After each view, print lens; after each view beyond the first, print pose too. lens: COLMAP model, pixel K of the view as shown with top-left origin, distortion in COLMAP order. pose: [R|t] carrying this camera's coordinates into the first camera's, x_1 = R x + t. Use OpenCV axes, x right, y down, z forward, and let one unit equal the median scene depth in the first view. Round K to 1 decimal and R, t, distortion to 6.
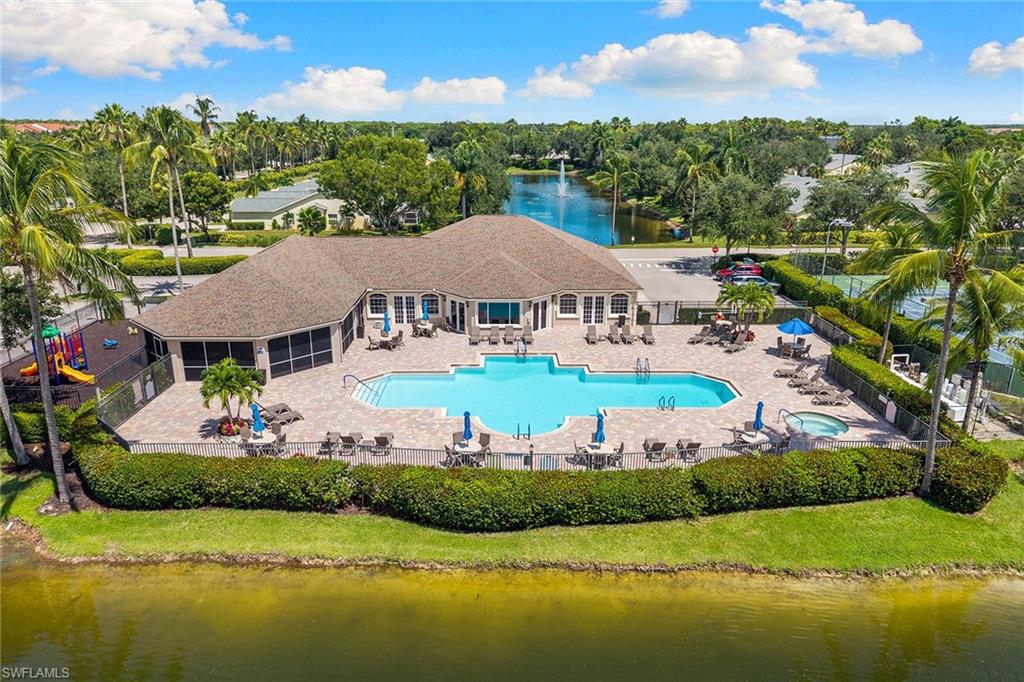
lens RADIAL K [[691.9, 0, 512.0], [0, 691.9, 341.0], [0, 0, 1]] dist [0.053672, -0.081337]
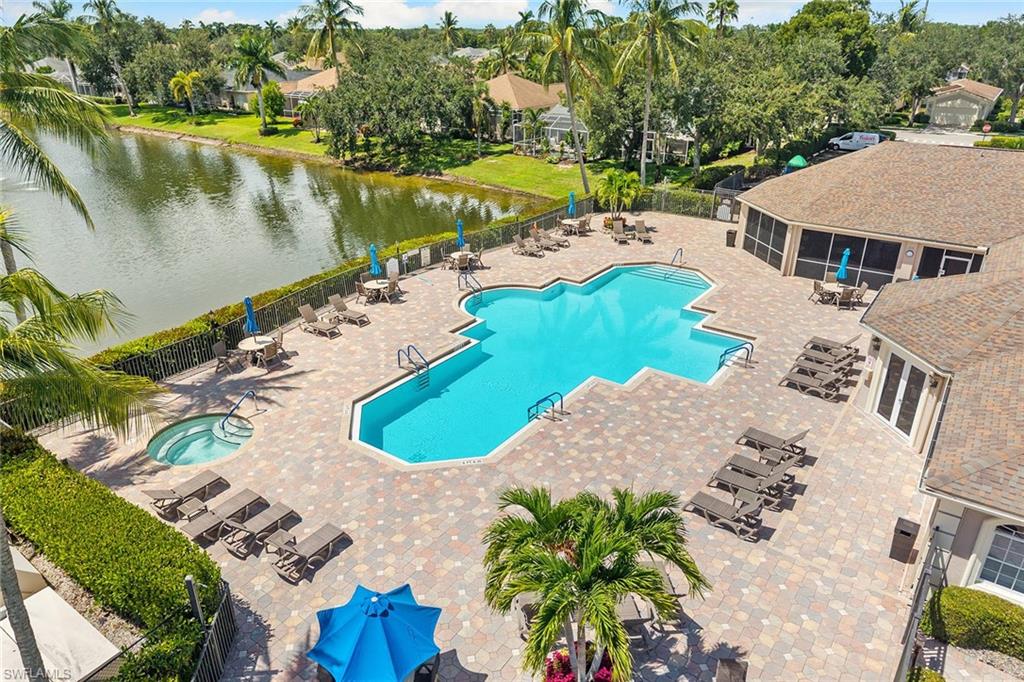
lens RADIAL K [[691.9, 0, 512.0], [0, 691.9, 341.0], [0, 0, 1]] dist [0.053672, -0.081337]
pose [[-0.590324, 0.328542, -0.737277, 0.492083], [-0.238004, 0.801953, 0.547928, -0.243920], [0.771279, 0.498930, -0.395218, 0.994514]]
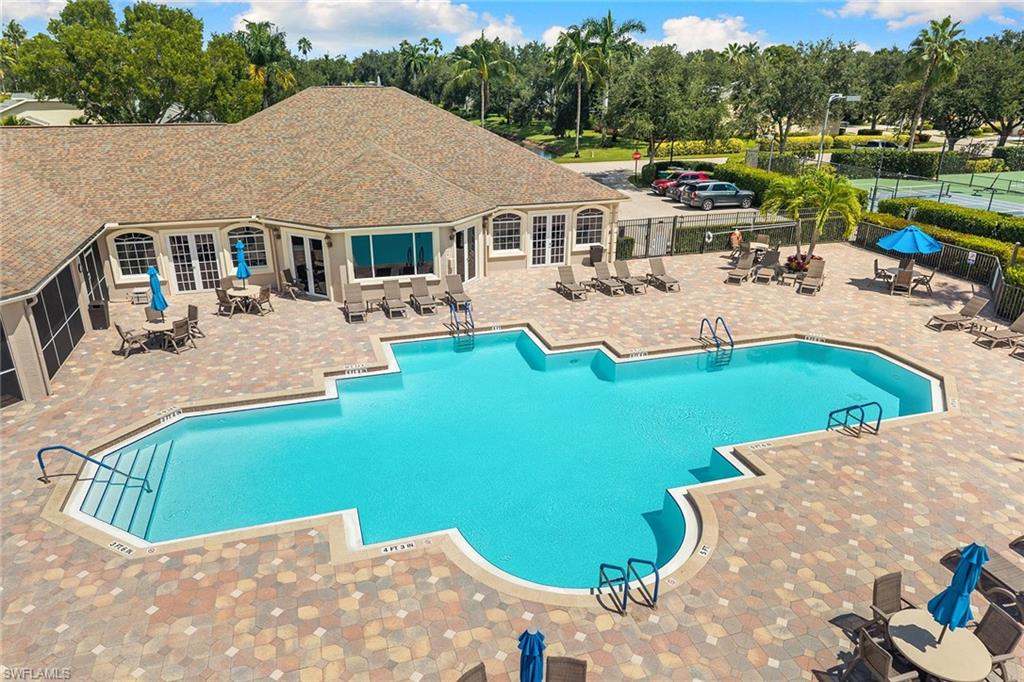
lens RADIAL K [[691.9, 0, 512.0], [0, 691.9, 341.0], [0, 0, 1]] dist [0.053672, -0.081337]
pose [[0.959977, -0.101997, 0.260848, -0.075831], [0.083024, 0.993104, 0.082776, -0.011785], [-0.267492, -0.057807, 0.961825, 0.470293]]
